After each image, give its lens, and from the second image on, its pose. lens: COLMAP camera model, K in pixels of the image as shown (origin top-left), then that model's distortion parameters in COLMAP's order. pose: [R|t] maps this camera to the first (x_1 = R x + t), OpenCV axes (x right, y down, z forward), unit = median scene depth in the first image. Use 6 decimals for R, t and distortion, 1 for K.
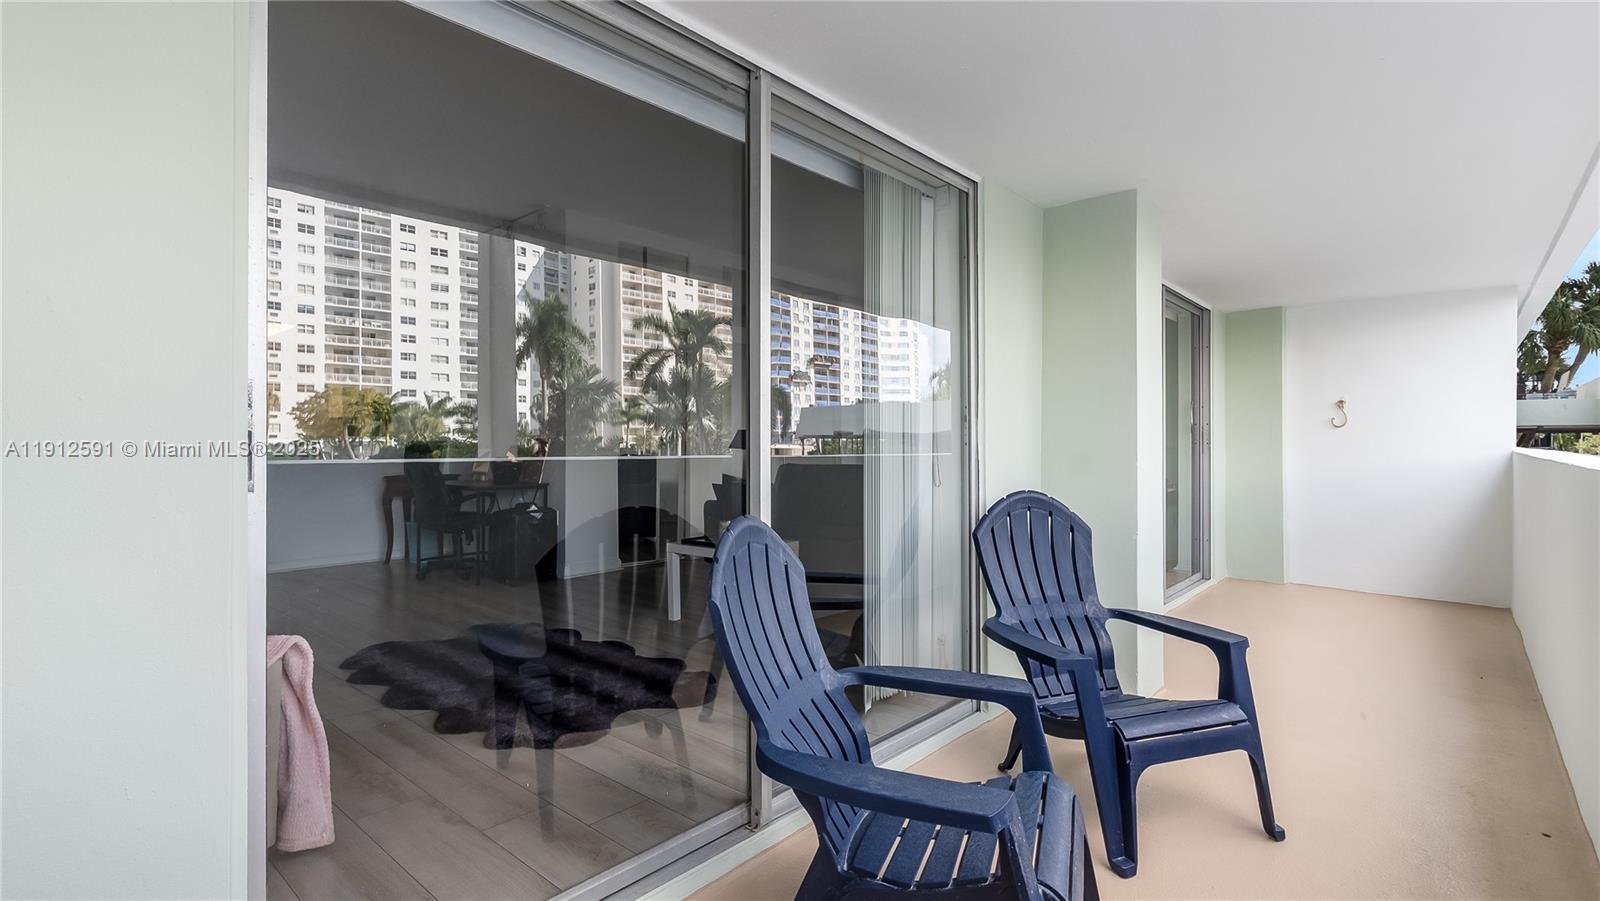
lens RADIAL K [[745.5, 0, 810.0], [0, 745.5, 443.7], [0, 0, 1]] dist [-0.007823, 0.001844]
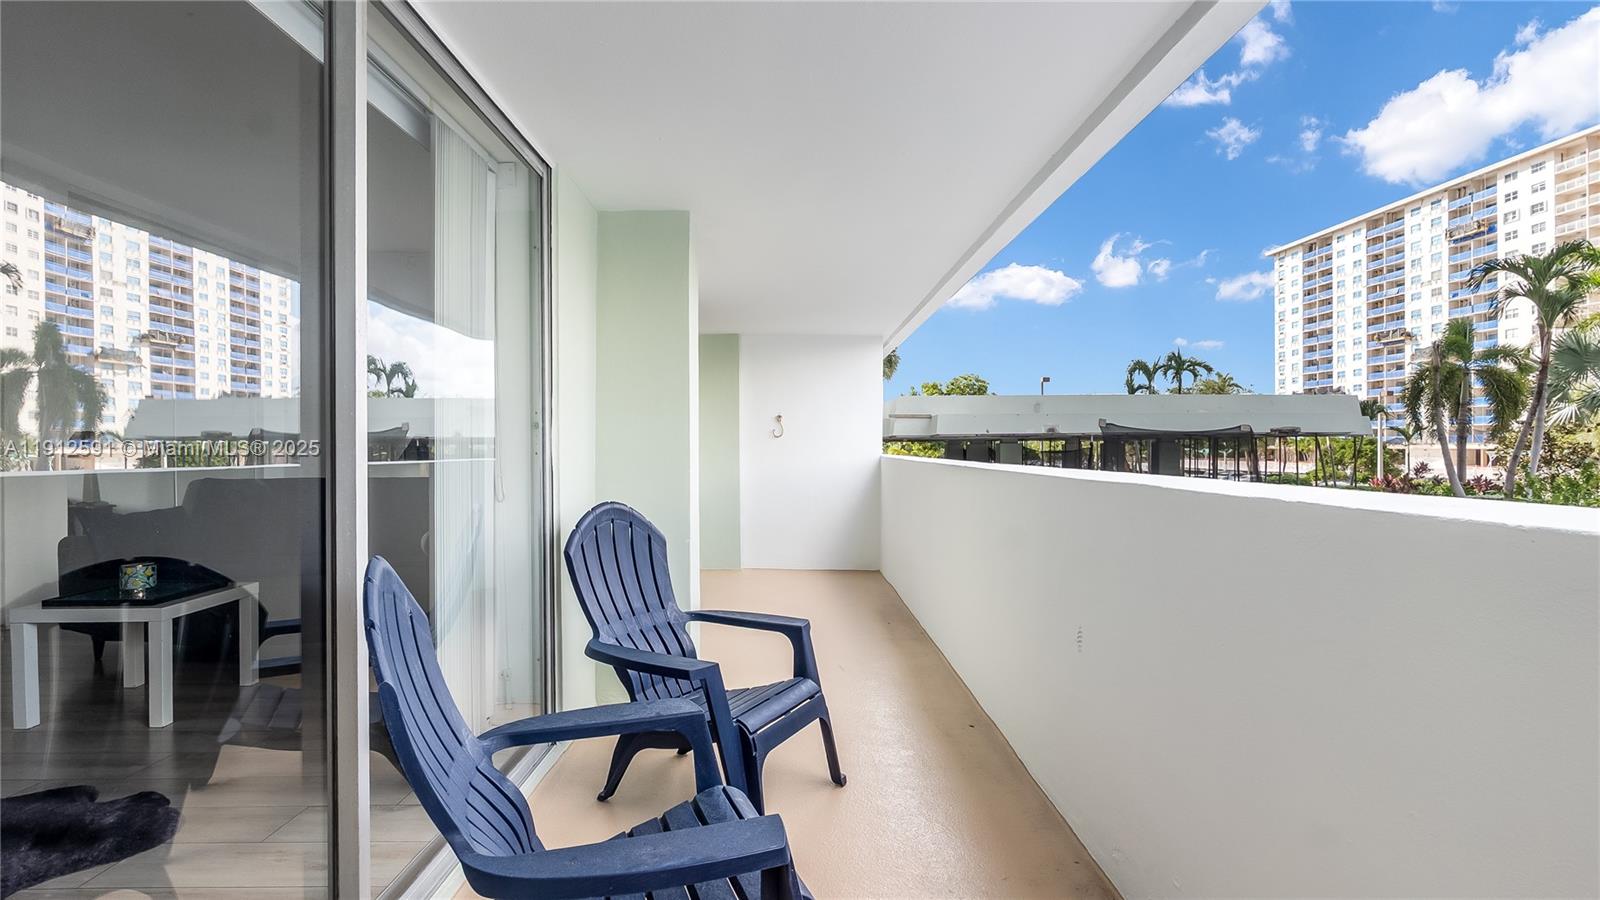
lens RADIAL K [[745.5, 0, 794.8], [0, 745.5, 448.9], [0, 0, 1]] dist [-0.007823, 0.001844]
pose [[0.744870, 0.000372, 0.667210, -0.090979], [-0.001278, 0.999999, 0.000869, -0.003566], [-0.667209, -0.001500, 0.744869, 0.064383]]
